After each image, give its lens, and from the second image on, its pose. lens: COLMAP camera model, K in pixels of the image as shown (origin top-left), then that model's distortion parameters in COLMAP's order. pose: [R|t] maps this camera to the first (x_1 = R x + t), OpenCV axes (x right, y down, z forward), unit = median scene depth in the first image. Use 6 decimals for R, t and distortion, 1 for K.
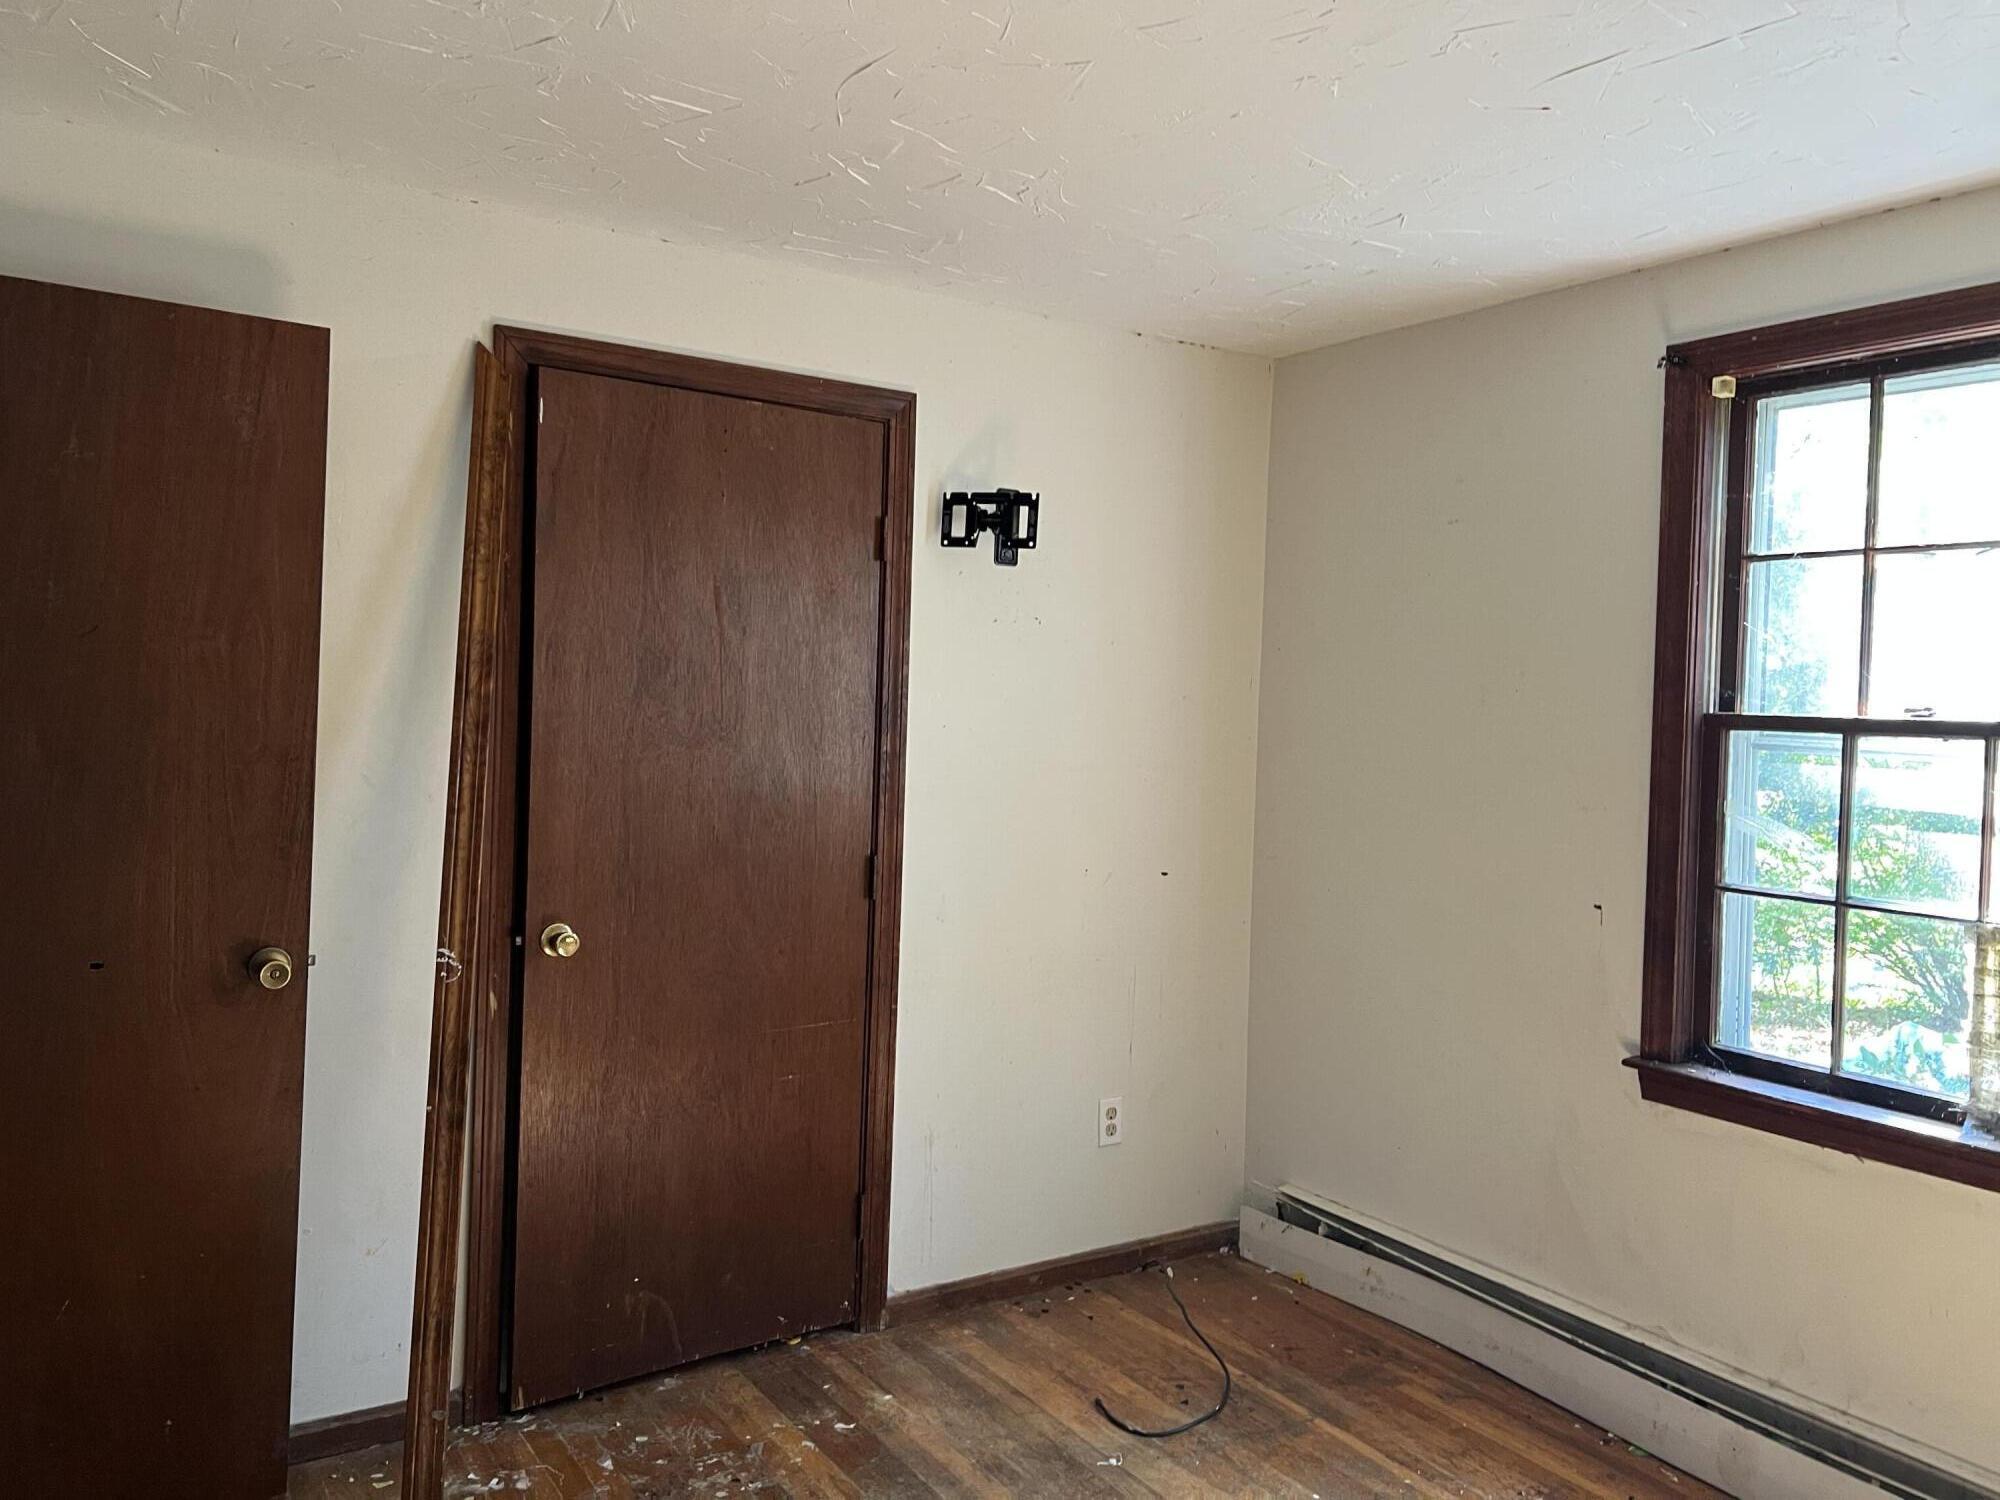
lens RADIAL K [[1496.6, 0, 999.6], [0, 1496.6, 754.6], [0, 0, 1]] dist [0.079961, -0.086793]
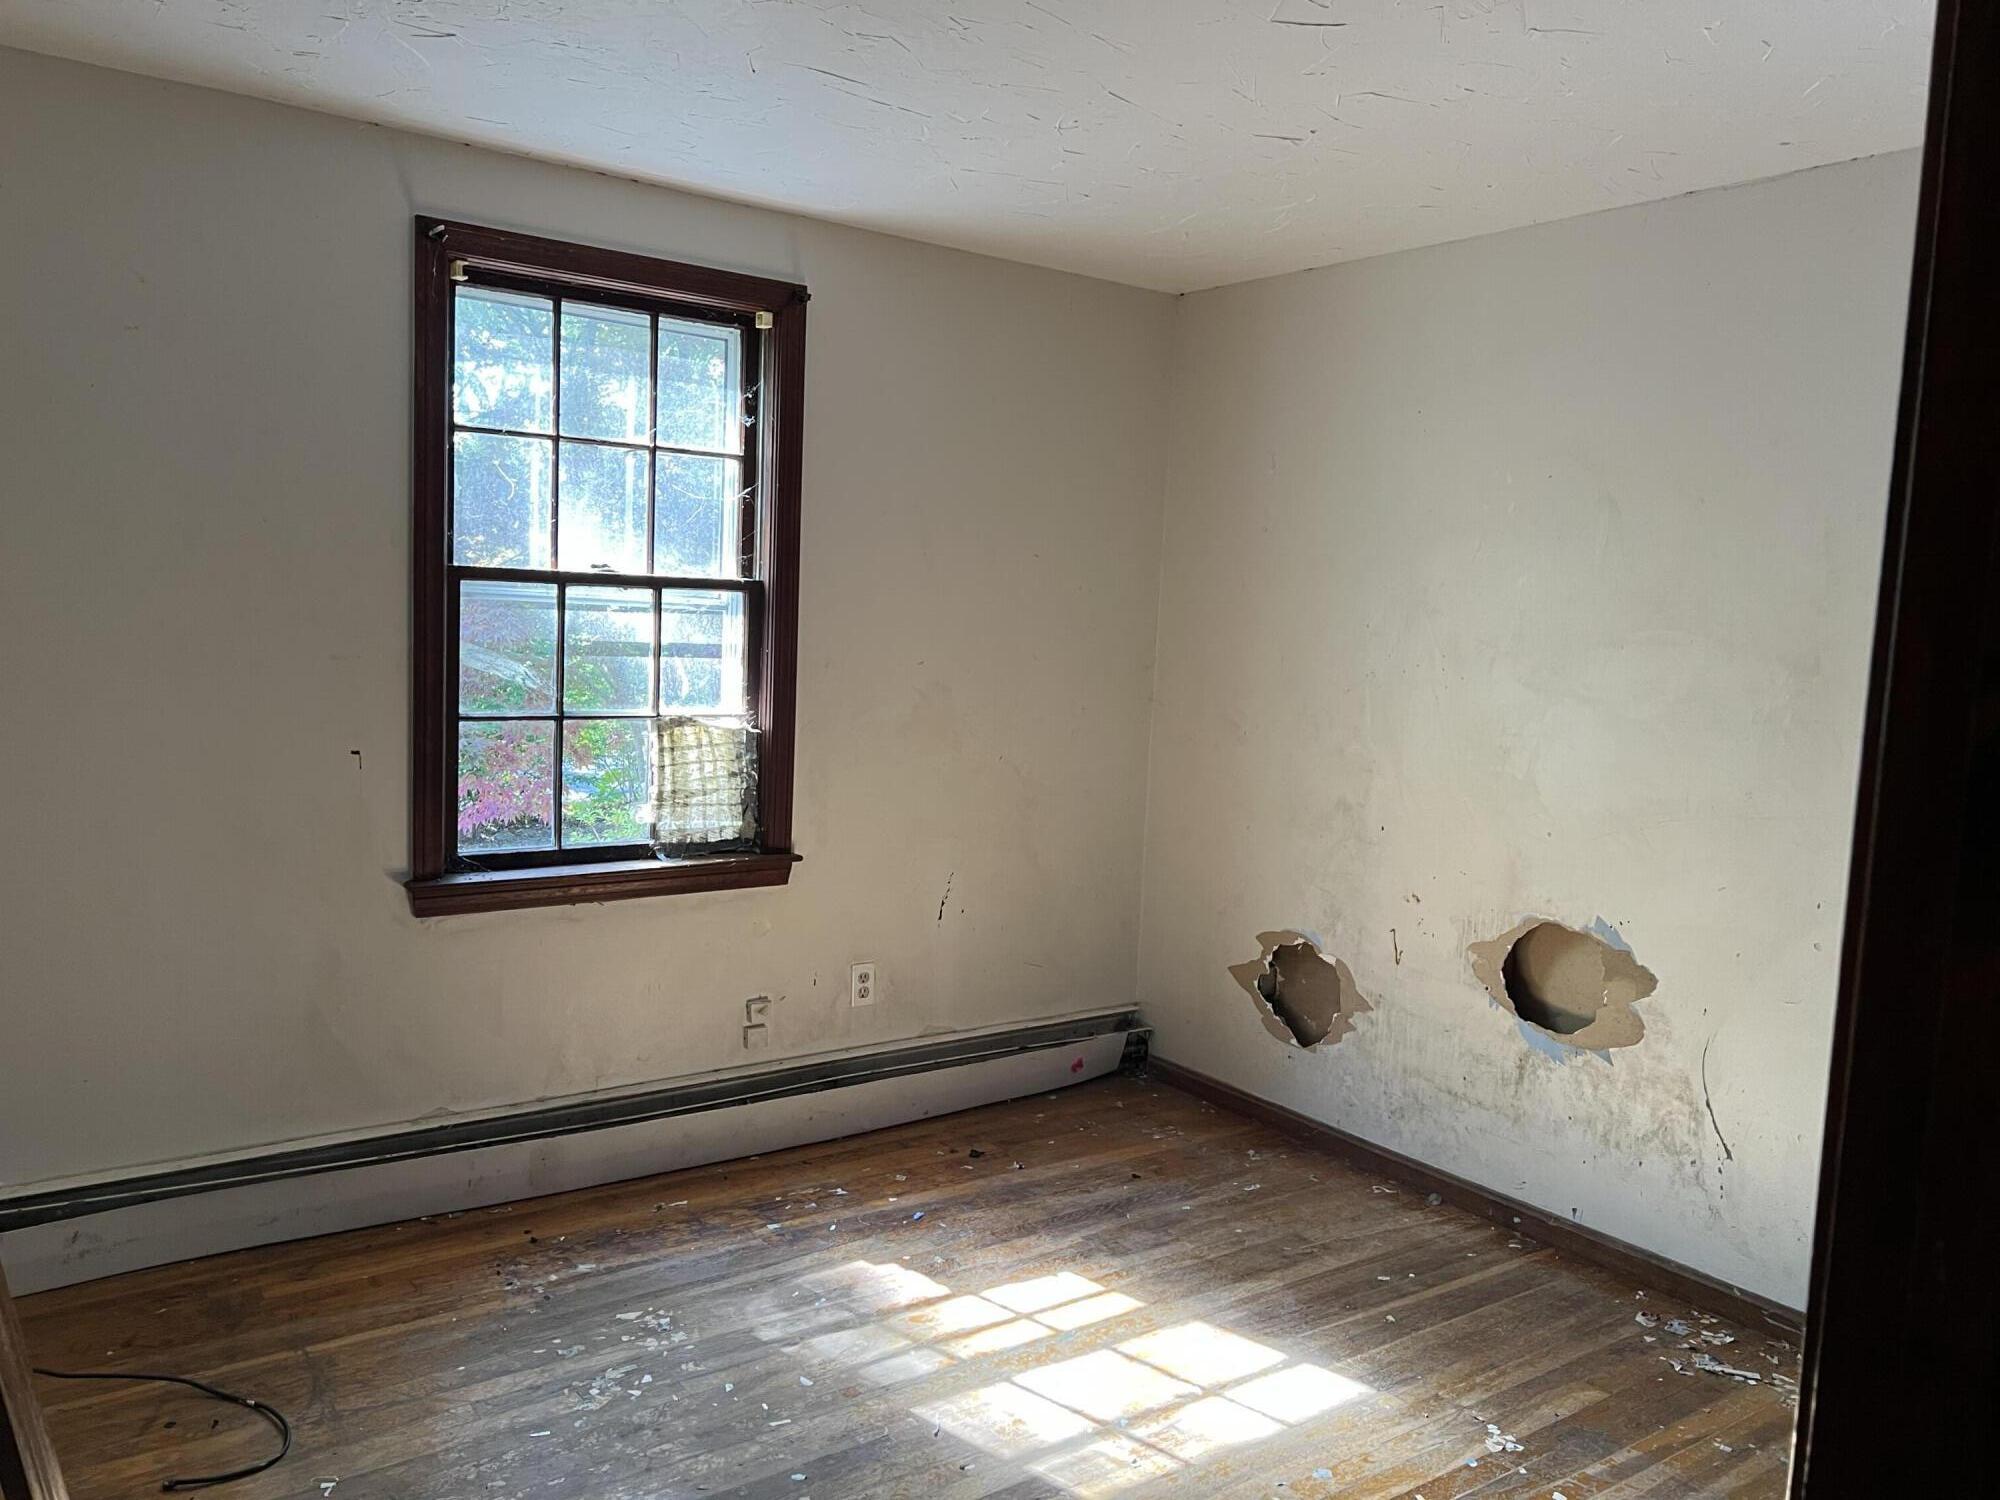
lens RADIAL K [[1496.6, 0, 999.6], [0, 1496.6, 754.6], [0, 0, 1]] dist [0.079961, -0.086793]
pose [[-0.036161, -0.137900, 0.989786, -0.679491], [-0.007028, 0.990444, 0.137735, -0.045556], [-0.999321, -0.001976, -0.036784, 0.636212]]
